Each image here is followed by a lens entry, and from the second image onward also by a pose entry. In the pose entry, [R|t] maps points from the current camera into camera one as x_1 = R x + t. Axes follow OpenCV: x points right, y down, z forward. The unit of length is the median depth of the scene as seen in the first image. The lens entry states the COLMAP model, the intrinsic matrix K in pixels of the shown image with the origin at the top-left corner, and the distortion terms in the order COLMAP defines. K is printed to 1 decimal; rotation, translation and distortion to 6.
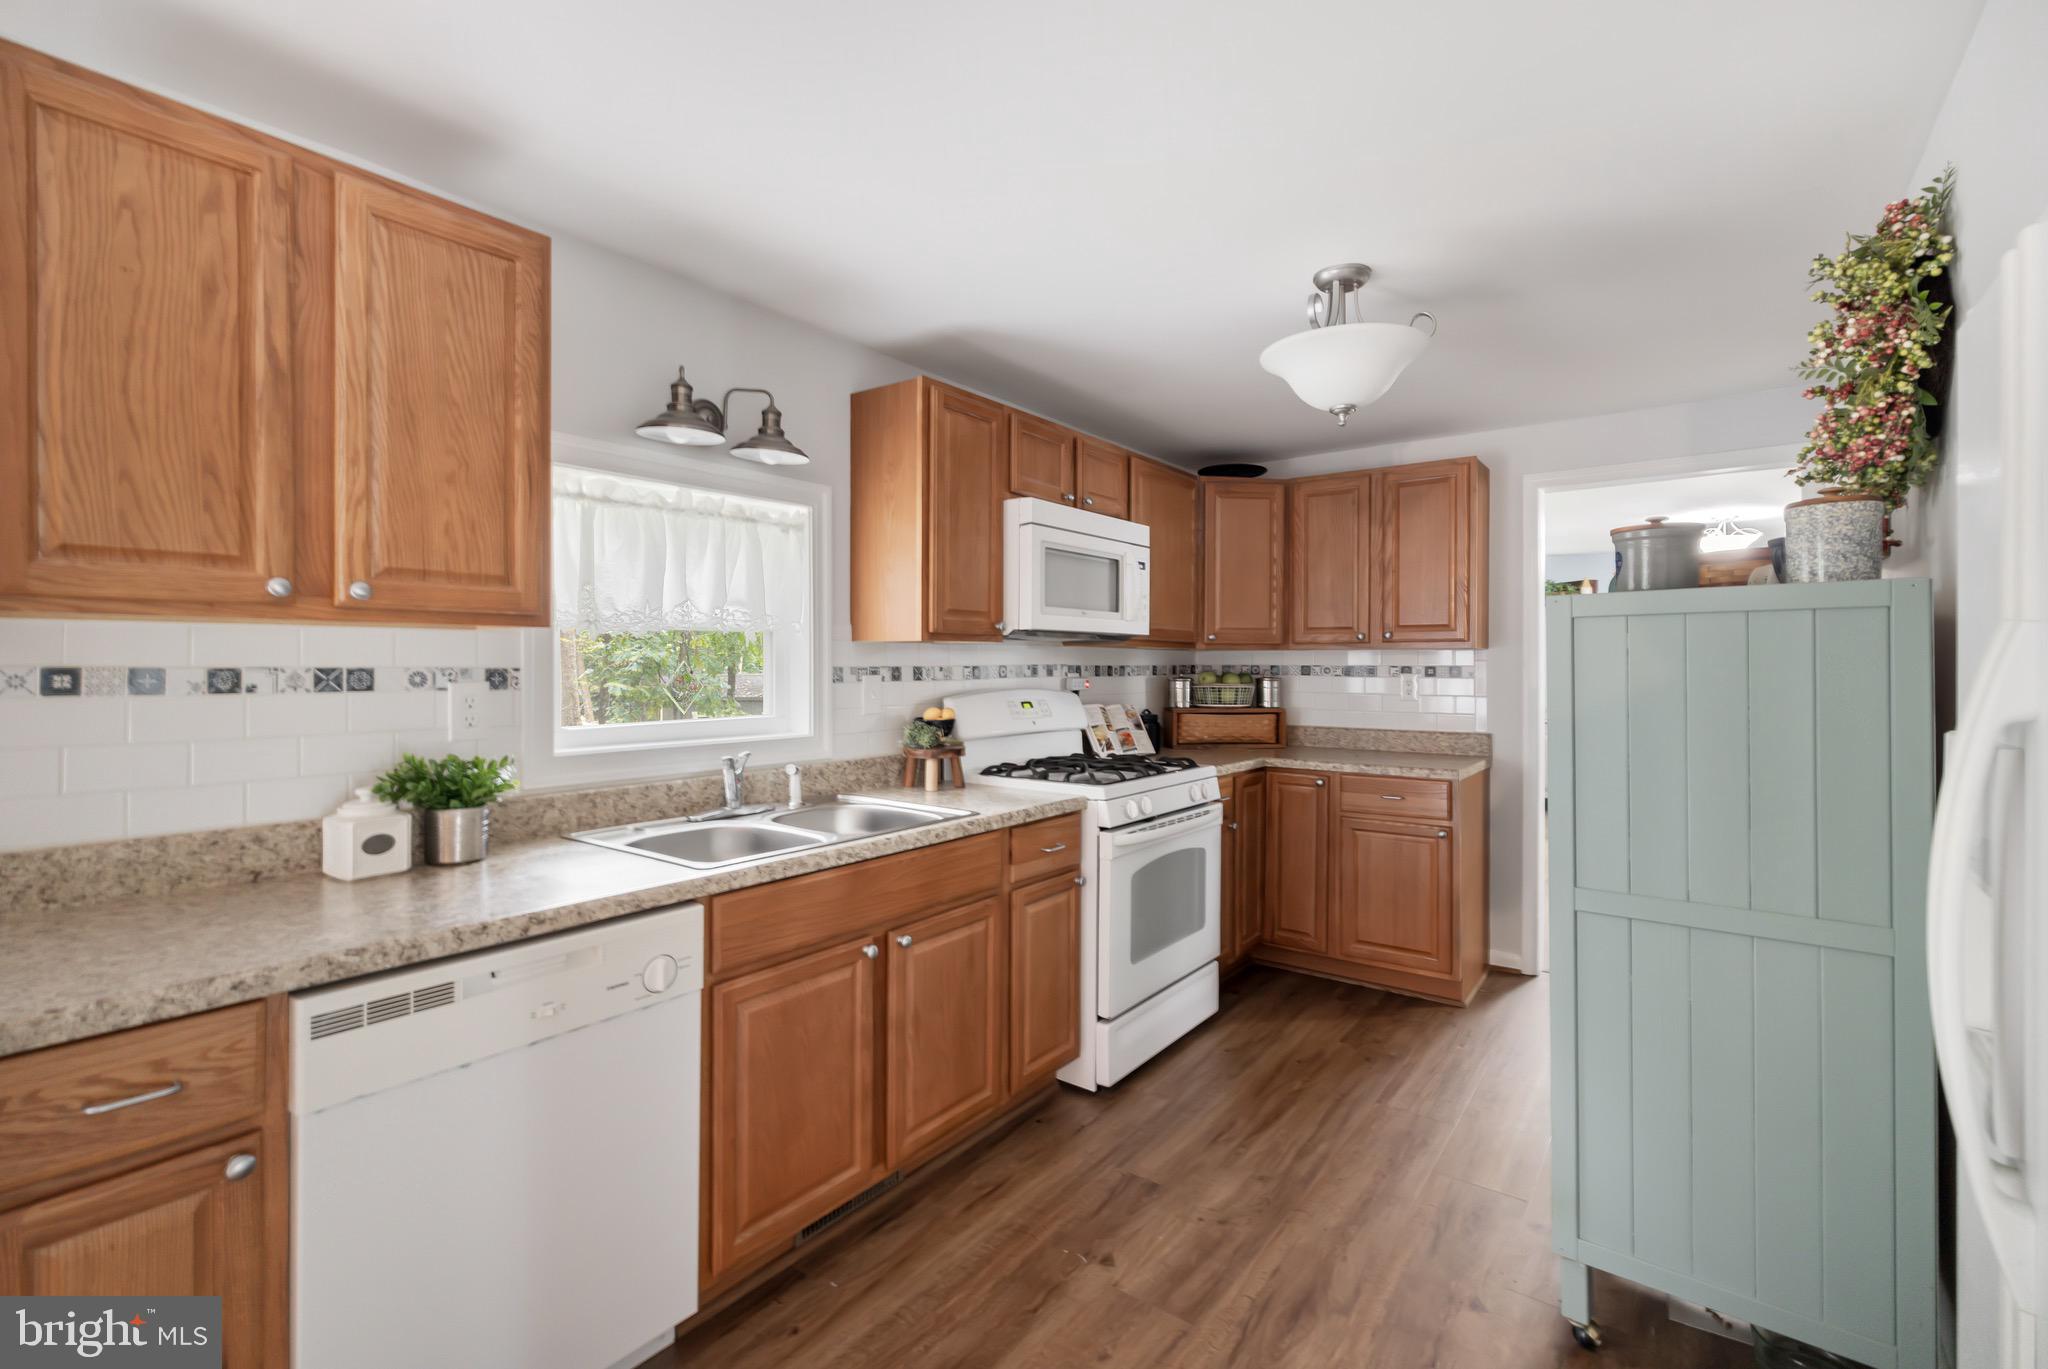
lens RADIAL K [[911.7, 0, 1028.2], [0, 911.7, 659.7], [0, 0, 1]] dist [0.000296, -0.000355]
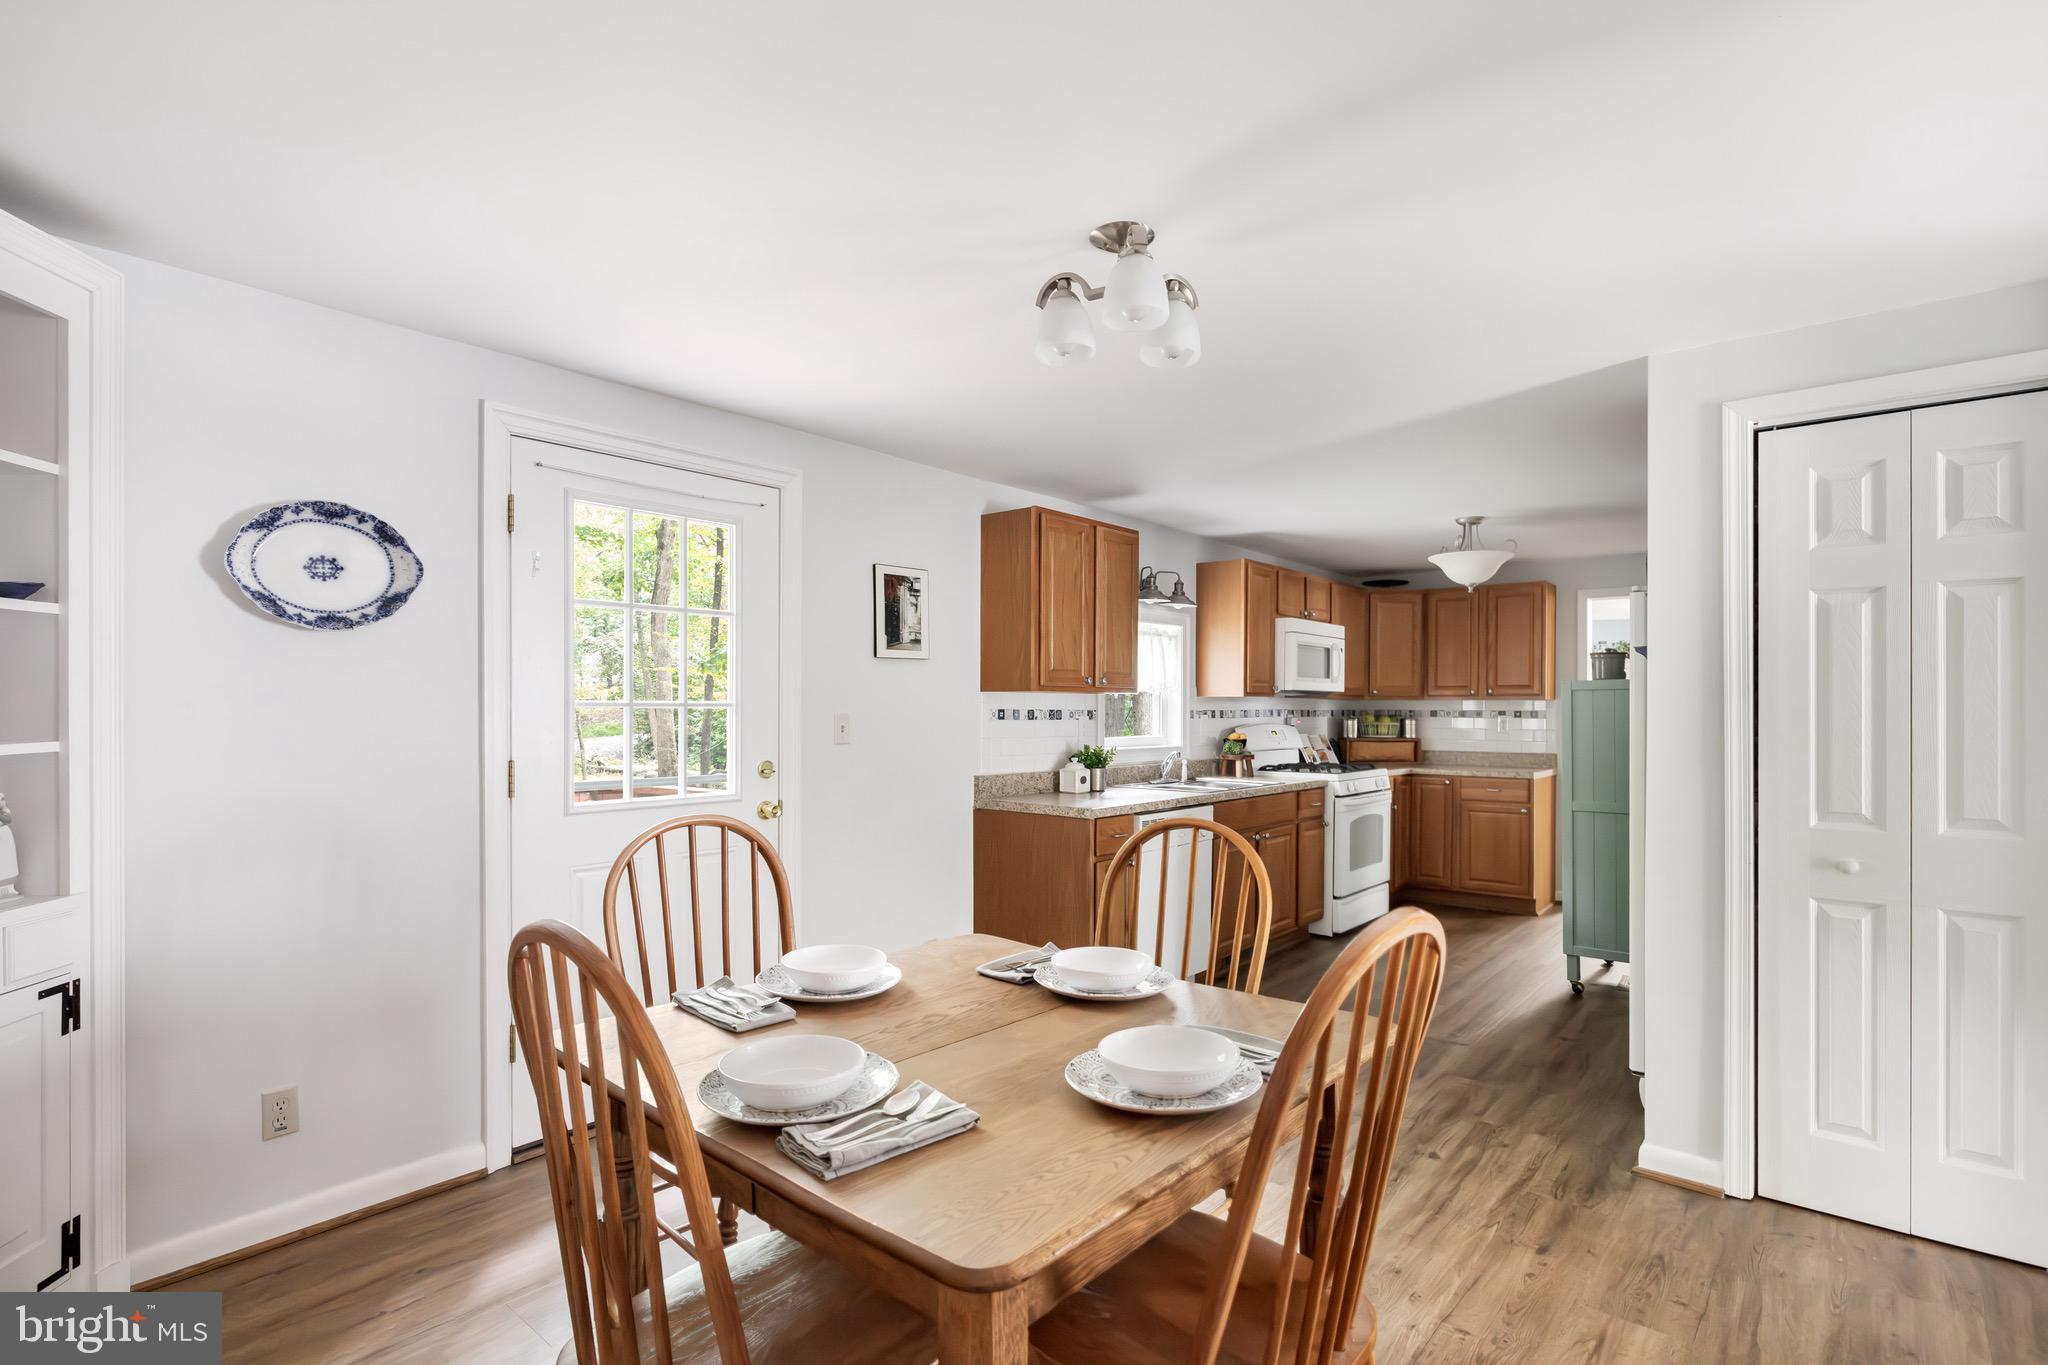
lens RADIAL K [[999.9, 0, 1020.5], [0, 999.9, 706.0], [0, 0, 1]] dist [-0.005329, 0.004244]
pose [[0.998463, 0.001797, -0.055385, -0.505255], [-0.001705, 0.999997, 0.001717, -0.004065], [0.055388, -0.001620, 0.998464, -1.214027]]
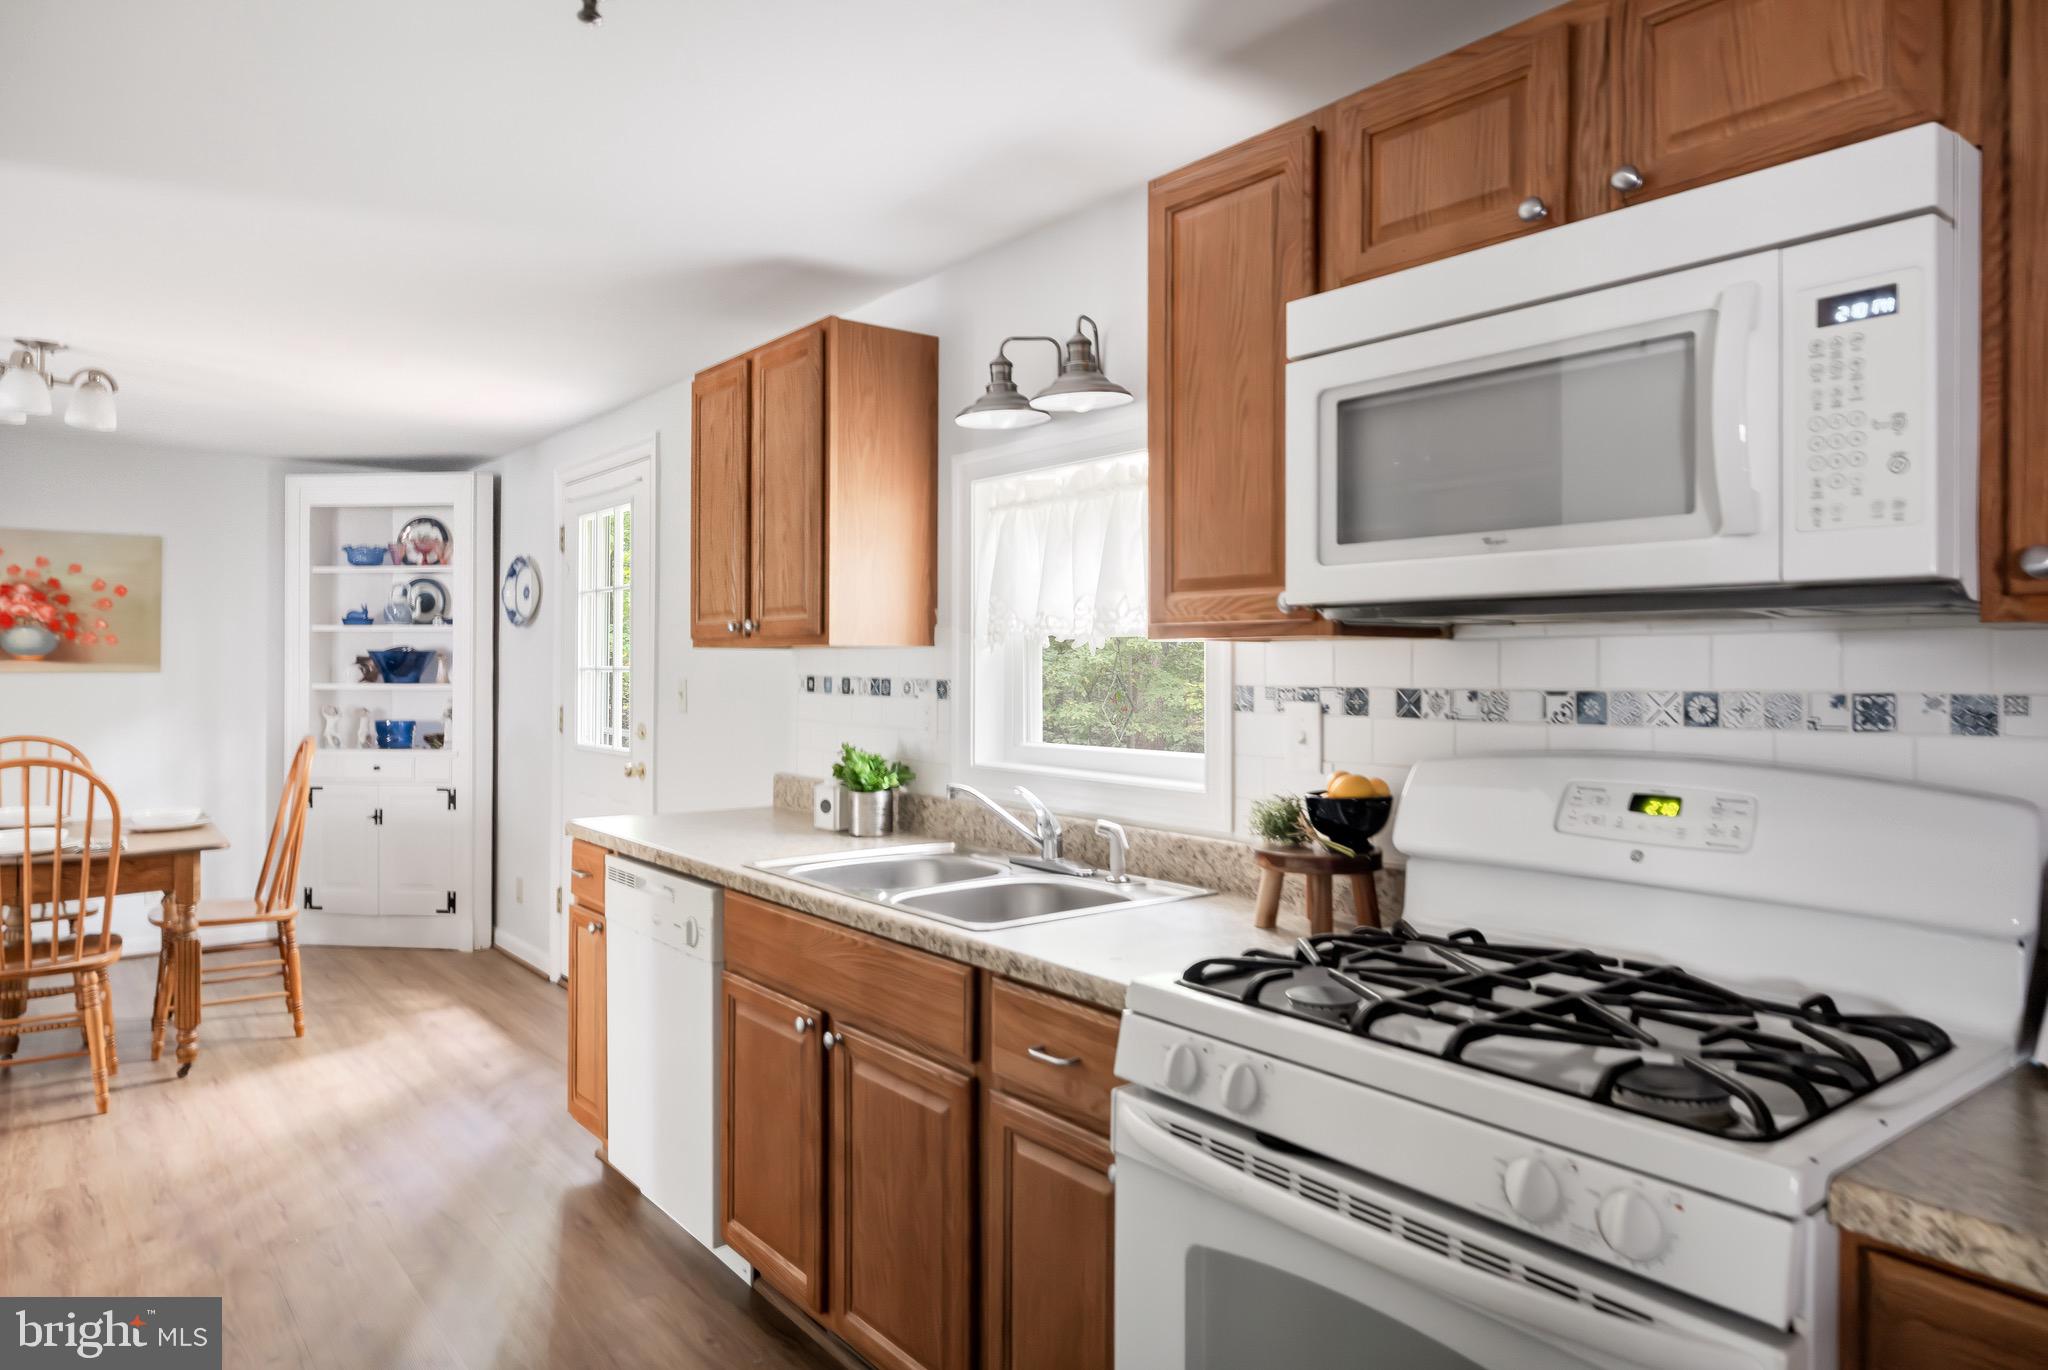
lens RADIAL K [[1236.7, 0, 1014.7], [0, 1236.7, 656.2], [0, 0, 1]] dist [-0.009031, 0.000442]
pose [[-0.241469, -0.017318, -0.970254, 0.704877], [-0.008095, 0.999842, -0.015832, 0.002775], [0.970375, 0.004031, -0.241571, 1.185627]]
